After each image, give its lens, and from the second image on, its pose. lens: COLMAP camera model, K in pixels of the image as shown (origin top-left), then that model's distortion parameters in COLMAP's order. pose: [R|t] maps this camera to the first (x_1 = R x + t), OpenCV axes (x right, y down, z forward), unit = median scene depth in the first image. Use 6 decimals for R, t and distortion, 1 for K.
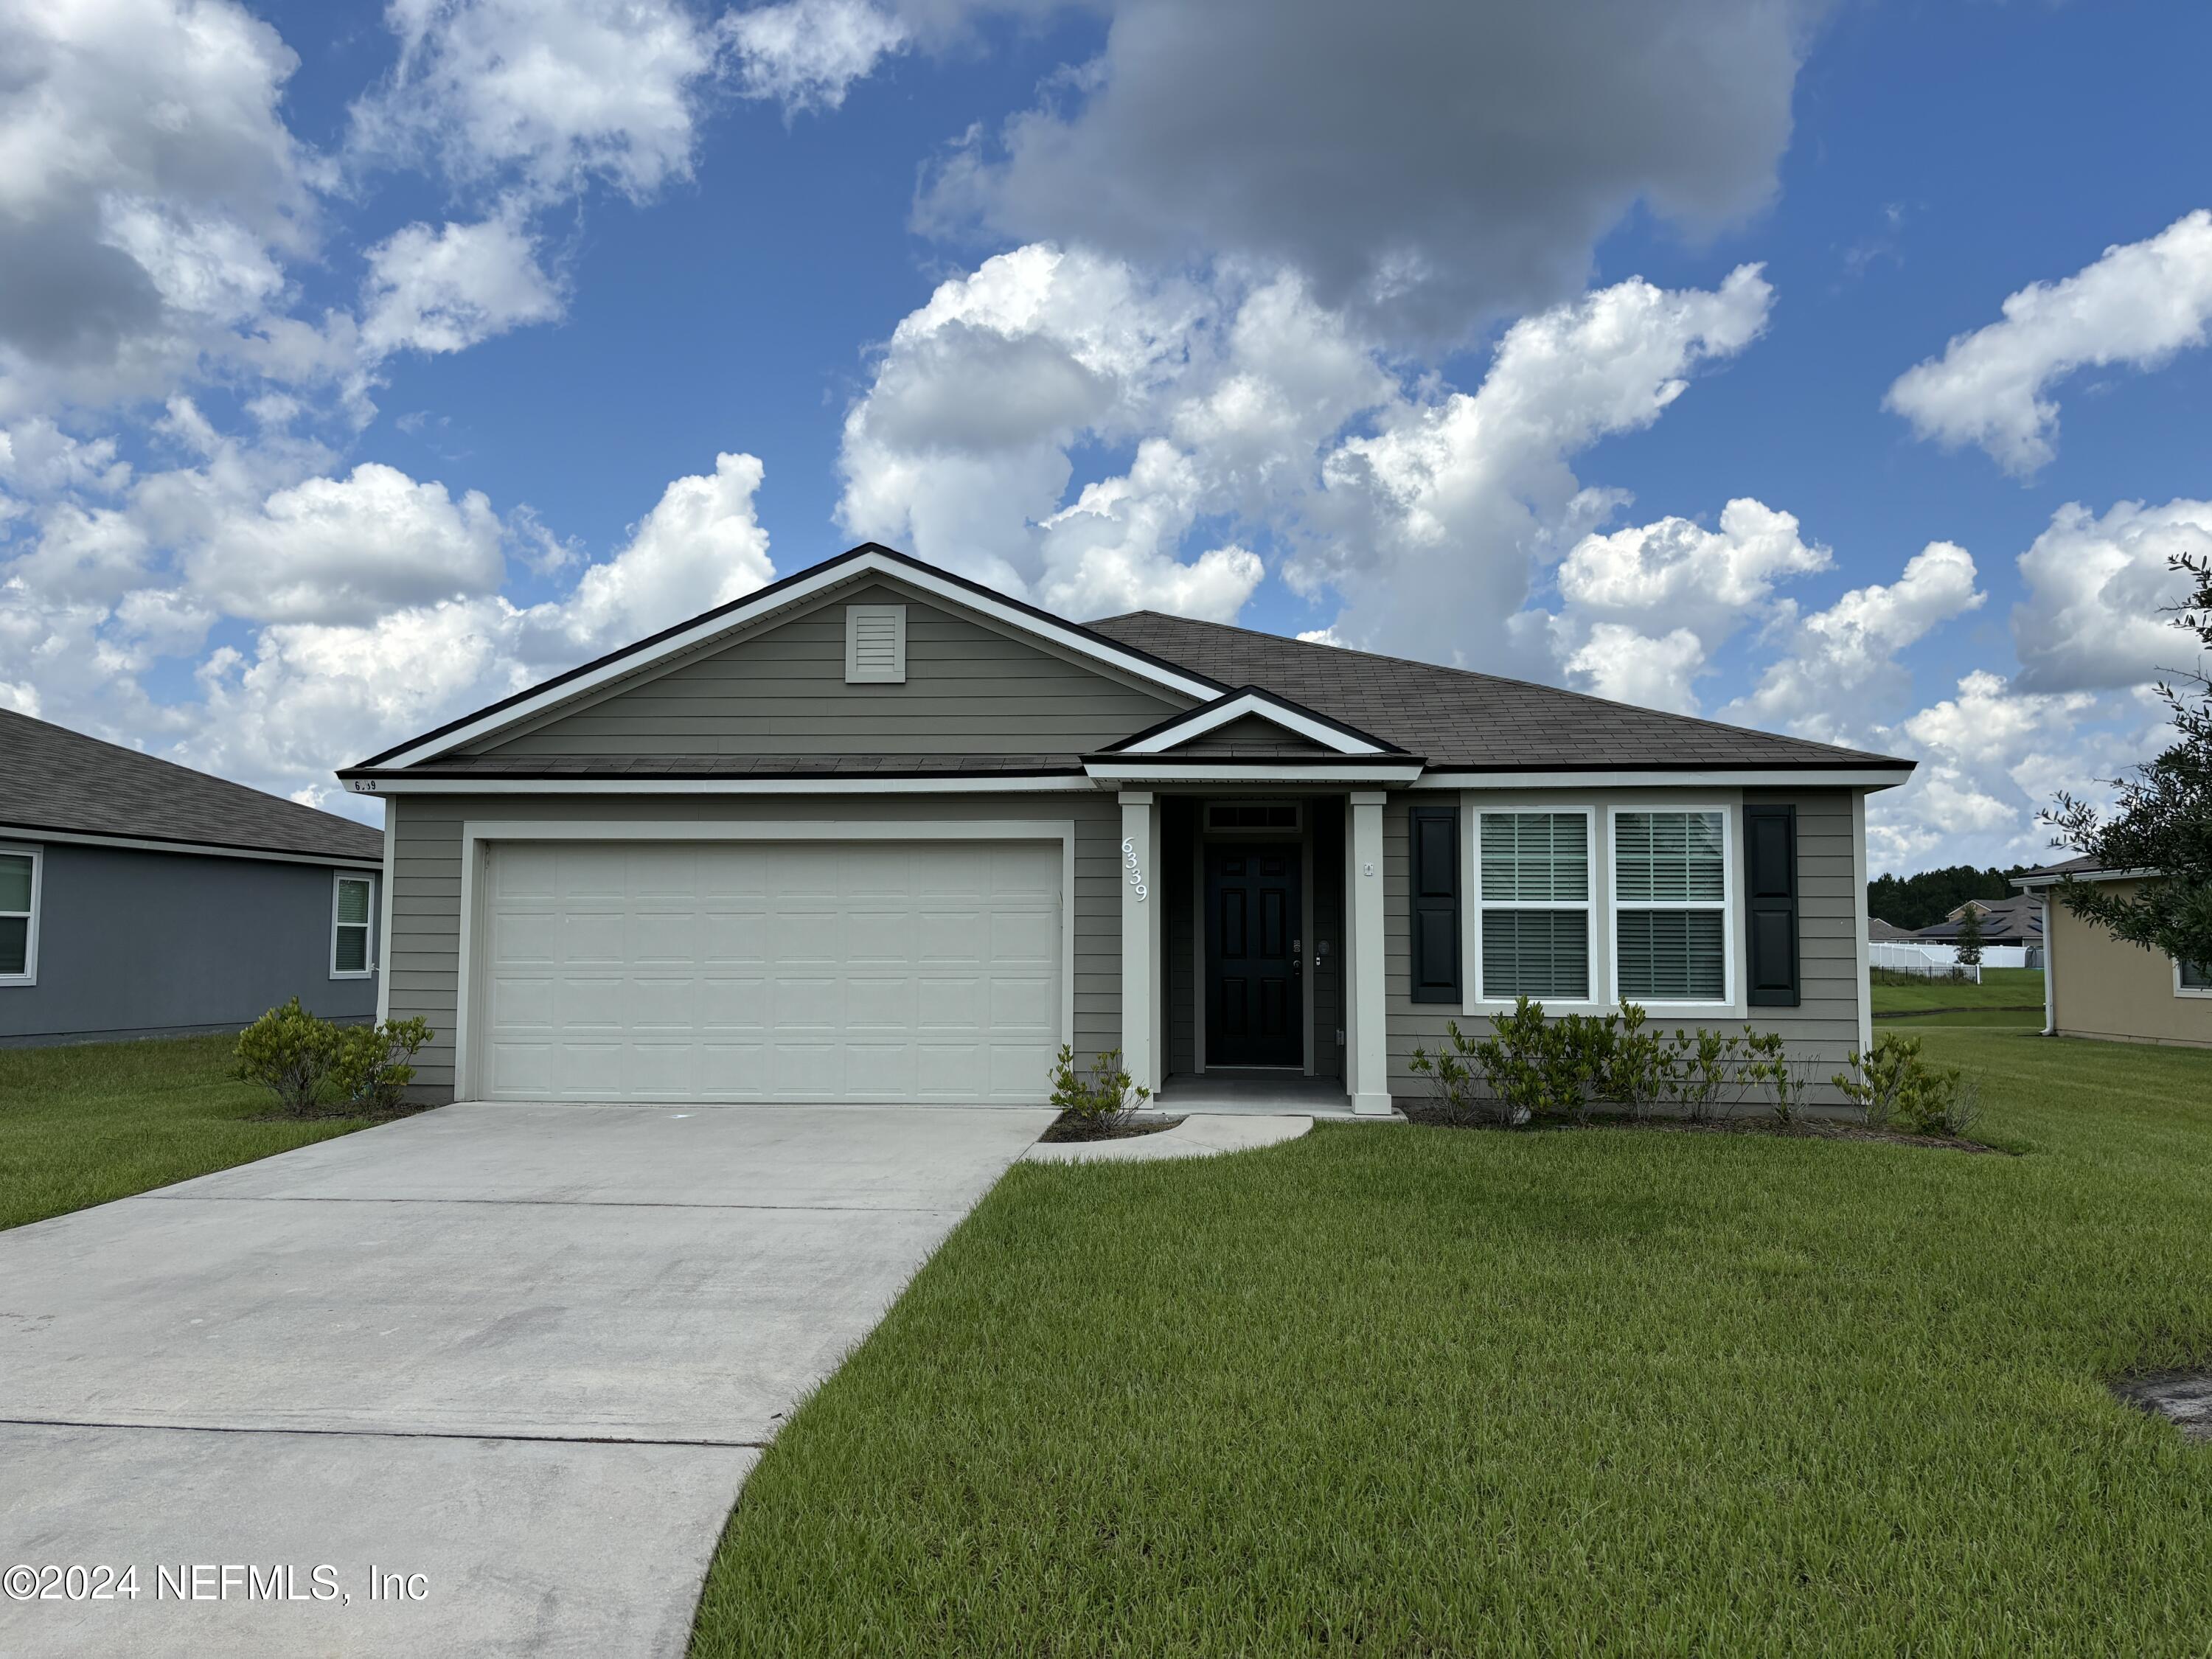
lens RADIAL K [[1676.4, 0, 1098.4], [0, 1676.4, 819.0], [0, 0, 1]] dist [0.035359, -0.029468]
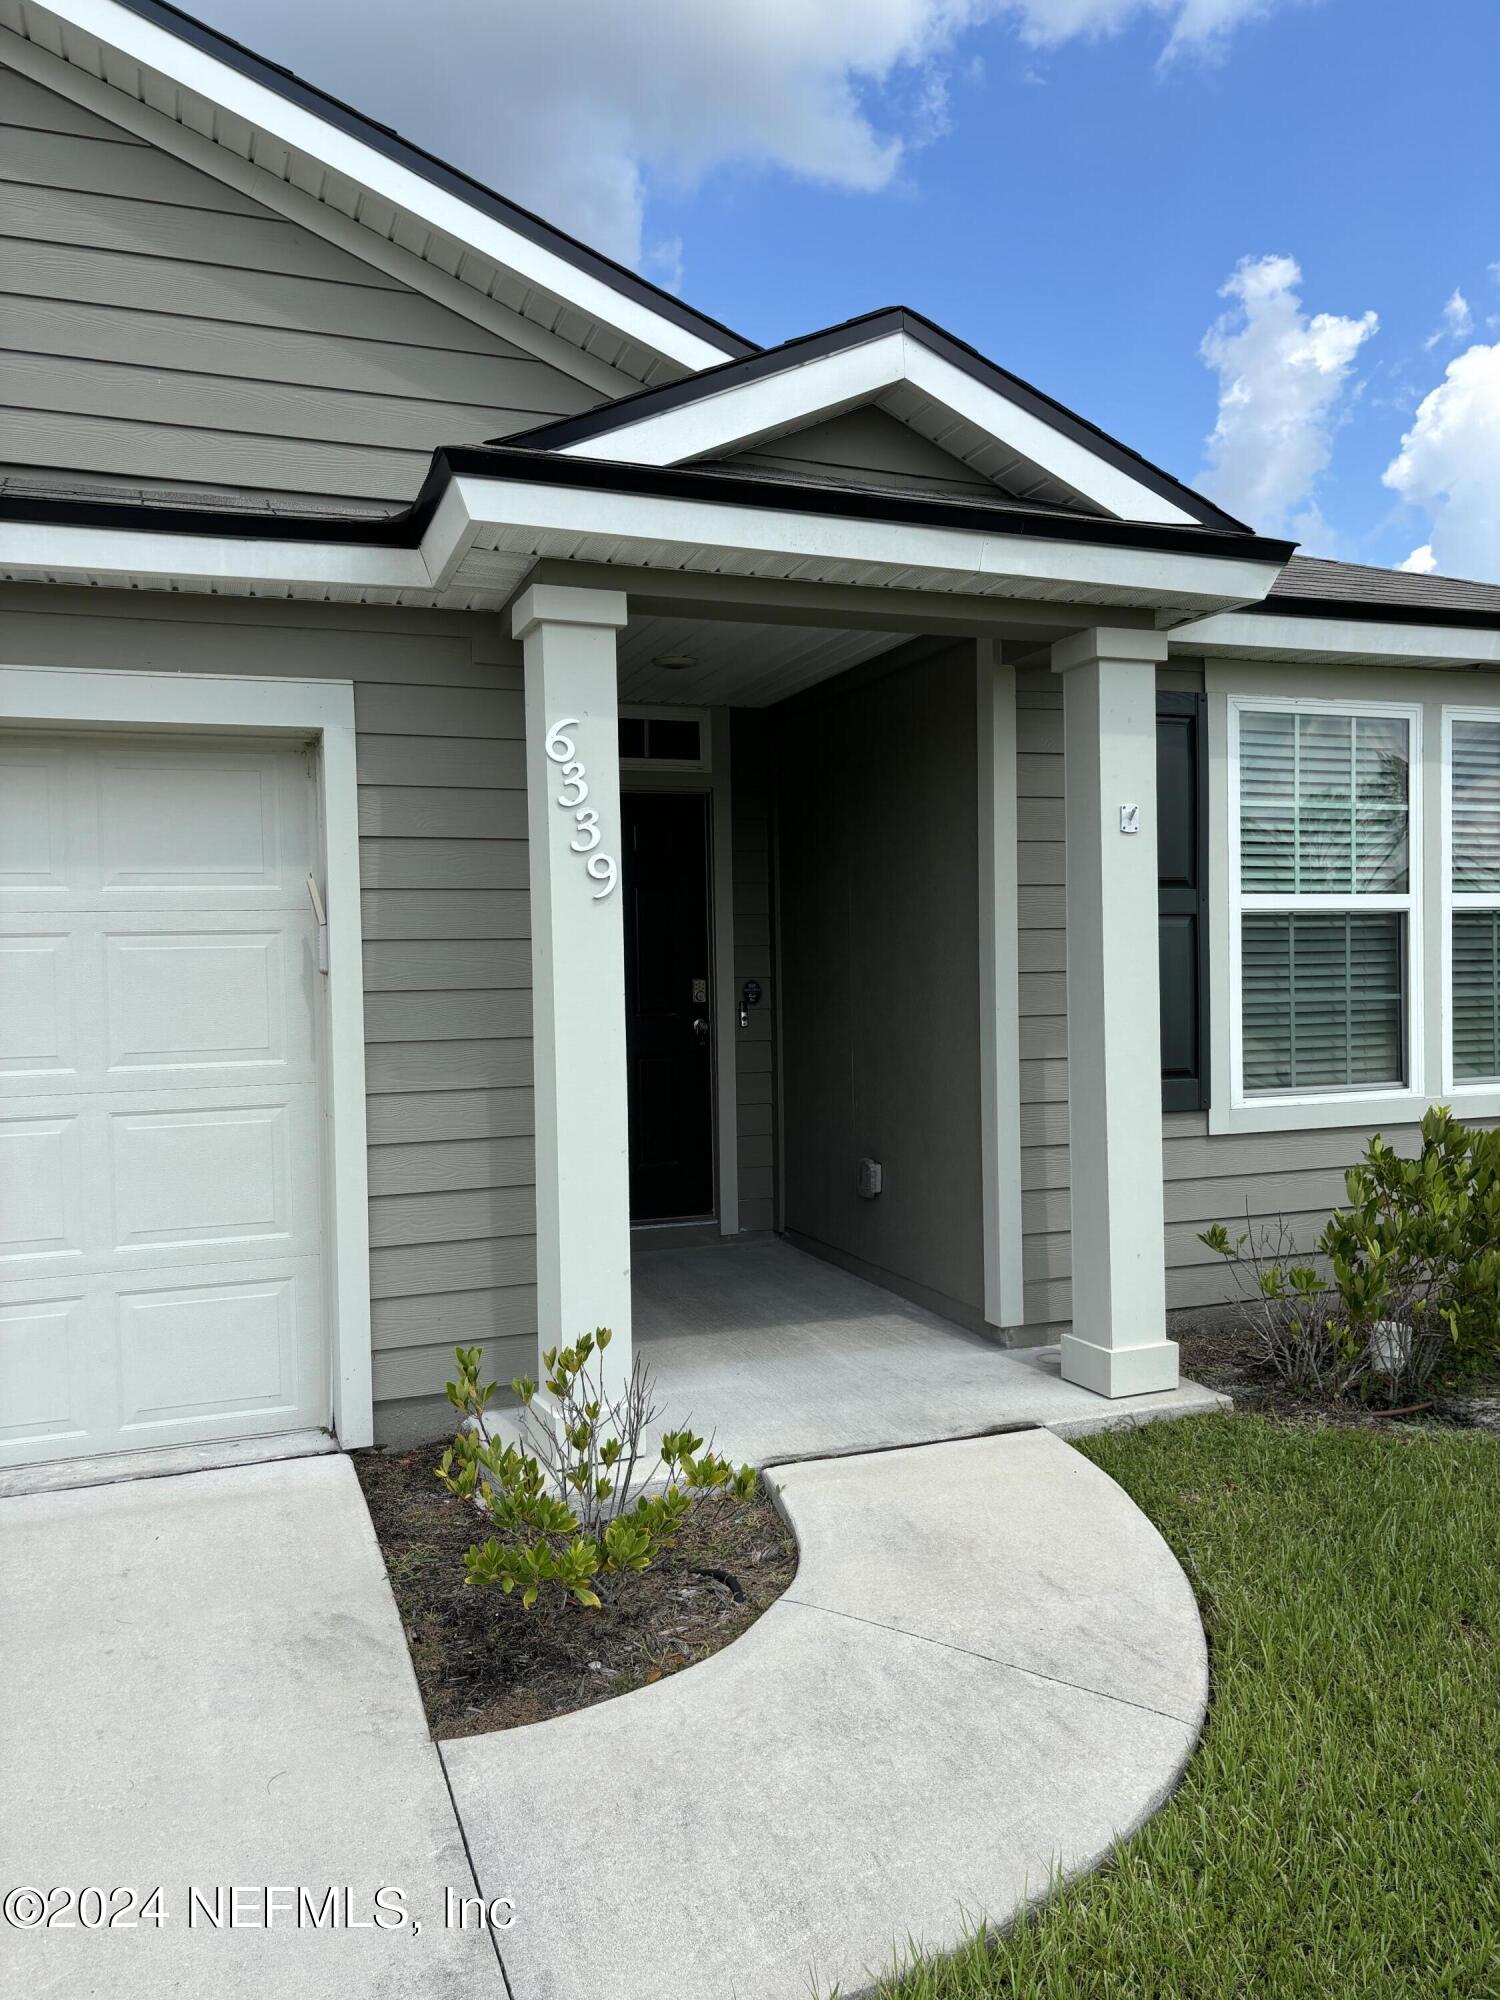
lens RADIAL K [[1515.7, 0, 748.7], [0, 1515.7, 1000.4], [0, 0, 1]] dist [0.035359, -0.029468]
pose [[0.900880, -0.033187, 0.432798, -0.086518], [-0.009837, 0.995256, 0.096792, 0.038448], [-0.433957, -0.091456, 0.896279, 0.675076]]
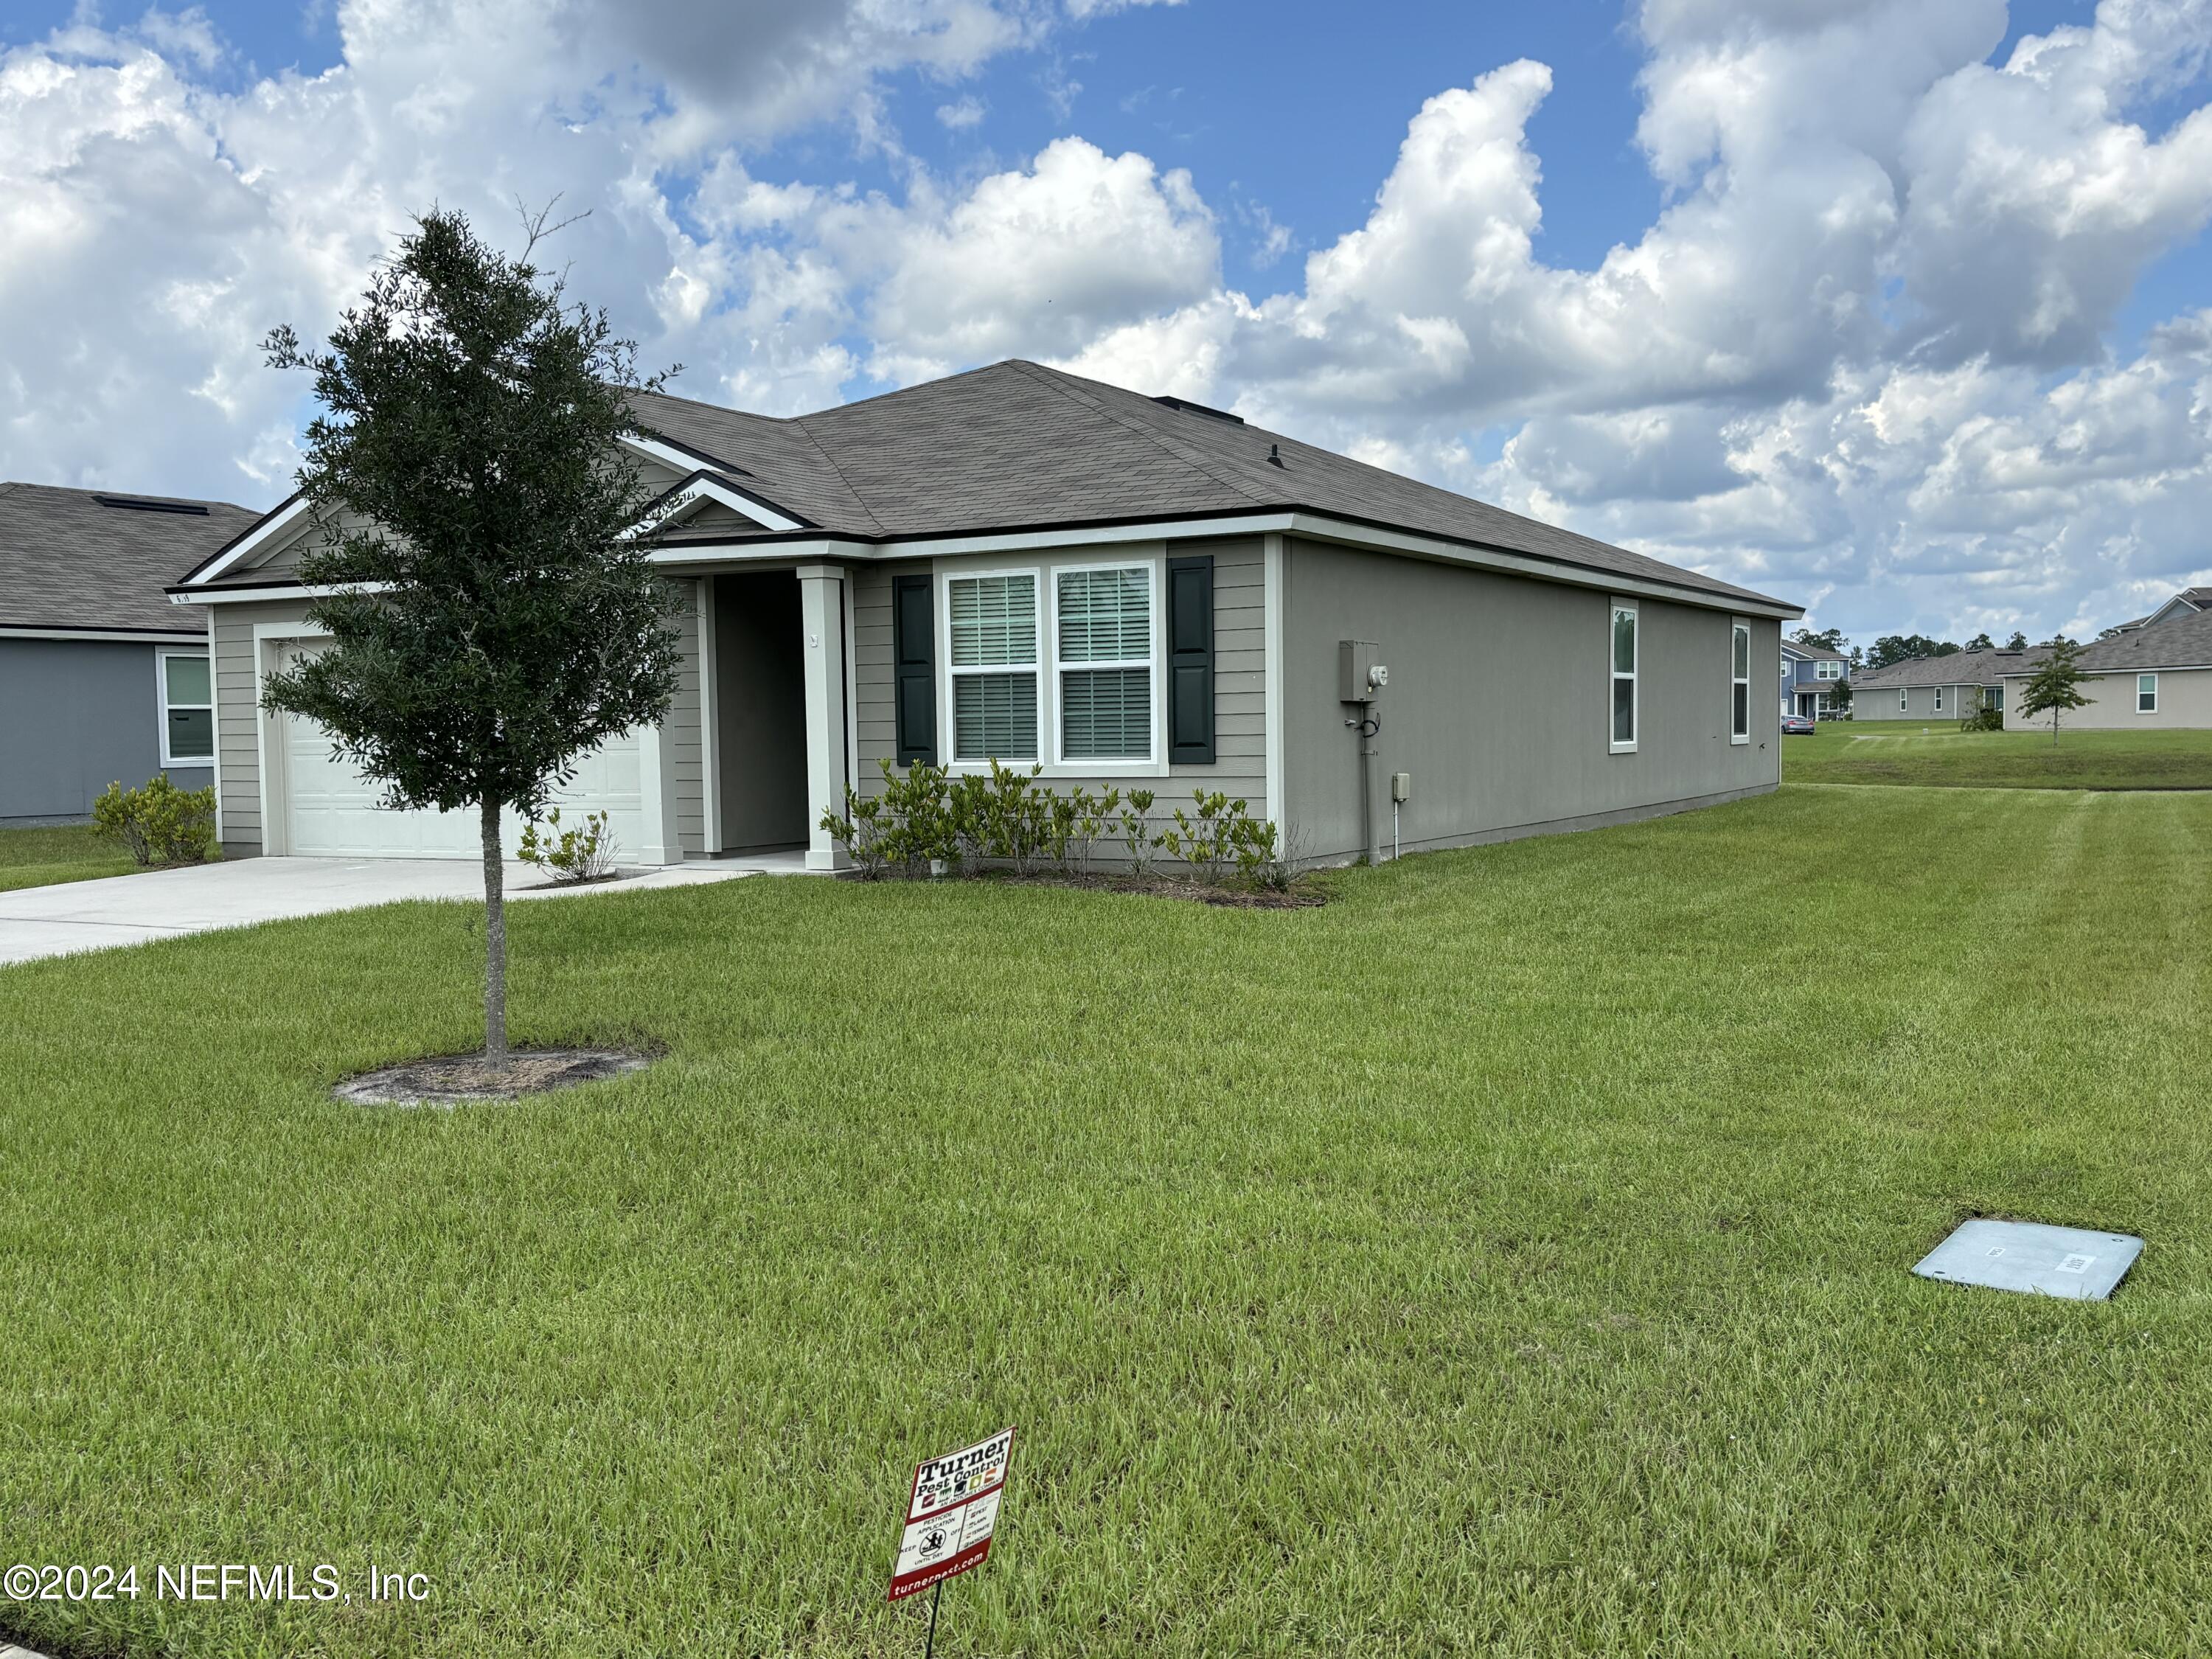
lens RADIAL K [[2055.3, 0, 1110.9], [0, 2055.3, 838.5], [0, 0, 1]] dist [0.023621, 0.000000]
pose [[0.916364, 0.000259, -0.400345, 0.827027], [0.056537, 0.989894, 0.130052, -0.004671], [0.396333, -0.141809, 0.907089, -0.112894]]
